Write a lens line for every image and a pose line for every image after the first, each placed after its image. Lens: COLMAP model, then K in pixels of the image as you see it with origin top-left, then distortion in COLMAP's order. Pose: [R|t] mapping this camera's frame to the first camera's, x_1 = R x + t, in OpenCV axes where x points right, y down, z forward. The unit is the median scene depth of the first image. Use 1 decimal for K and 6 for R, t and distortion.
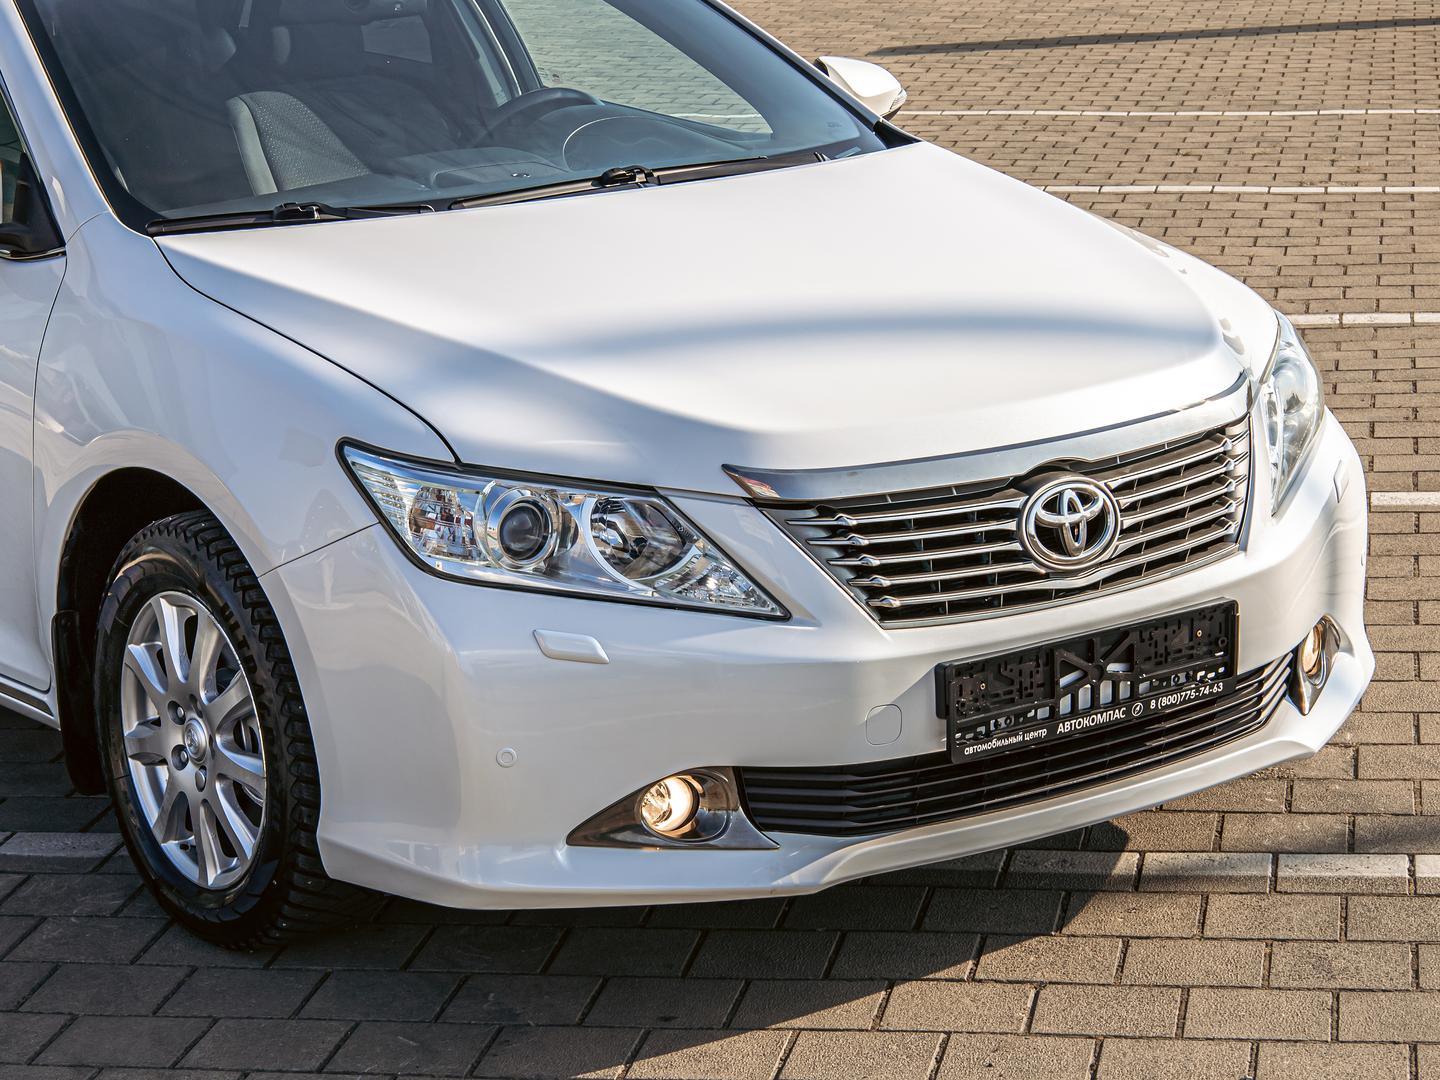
lens RADIAL K [[2560.2, 0, 720.0], [0, 2560.2, 540.0], [0, 0, 1]] dist [-0.212899, -0.076761]
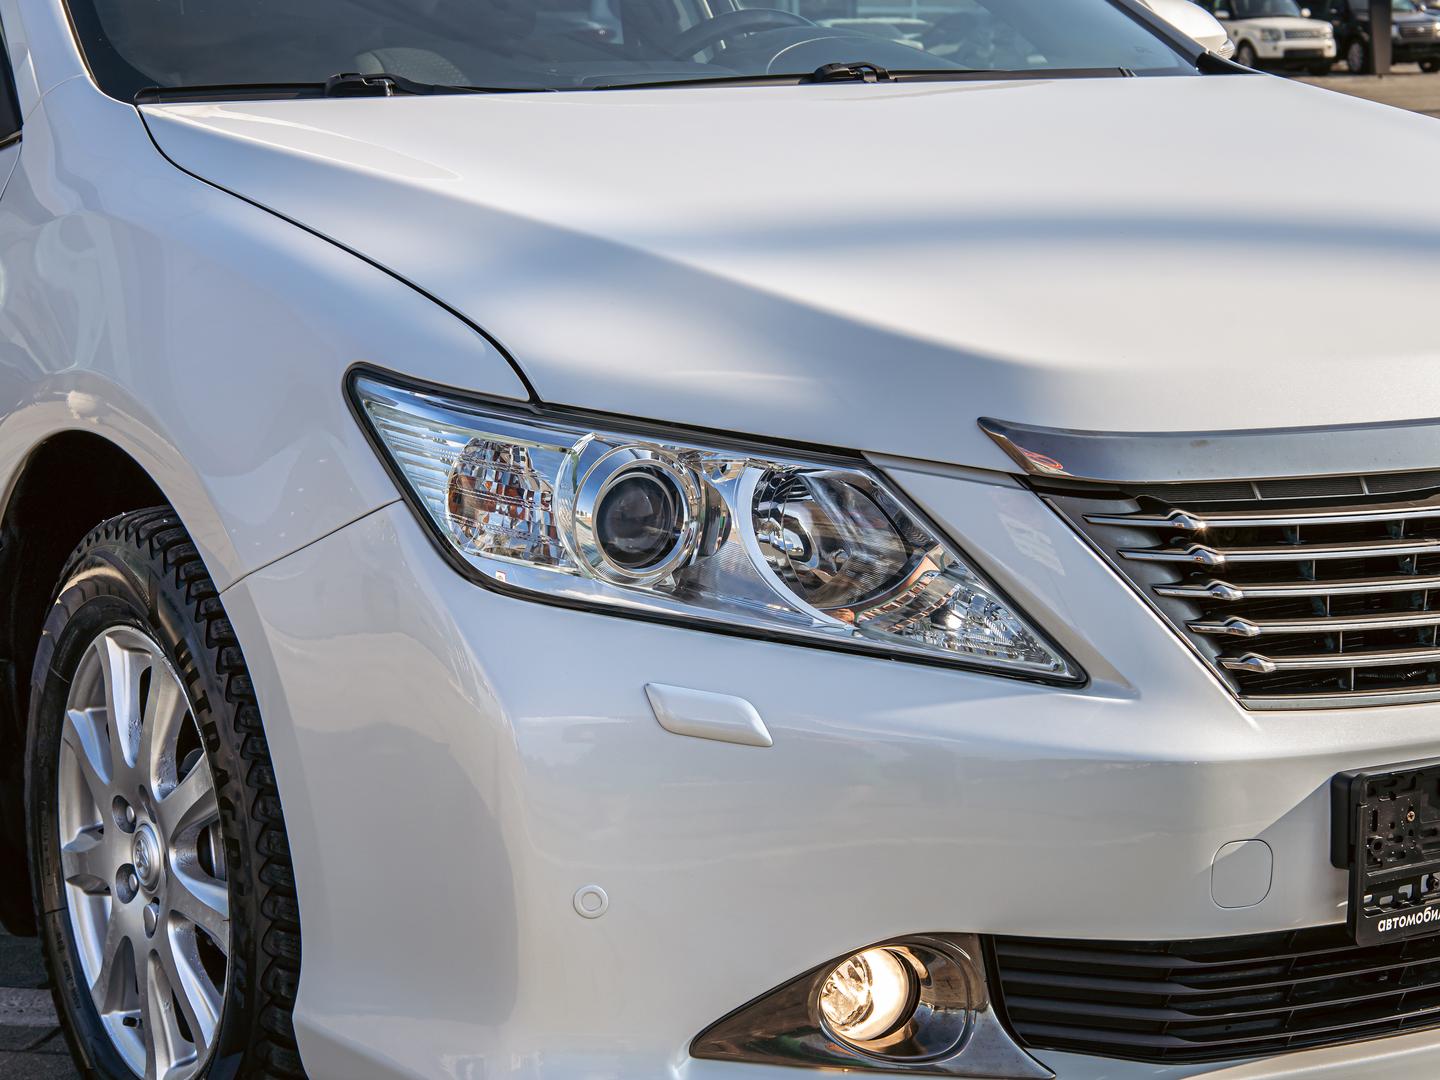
lens RADIAL K [[2677.9, 0, 720.0], [0, 2677.9, 540.0], [0, 0, 1]] dist [-0.045205, -0.116173]
pose [[0.995134, 0.032736, -0.092931, -0.000165], [-0.037843, 0.997838, -0.053737, 0.032950], [0.090971, 0.056992, 0.994221, 0.372080]]
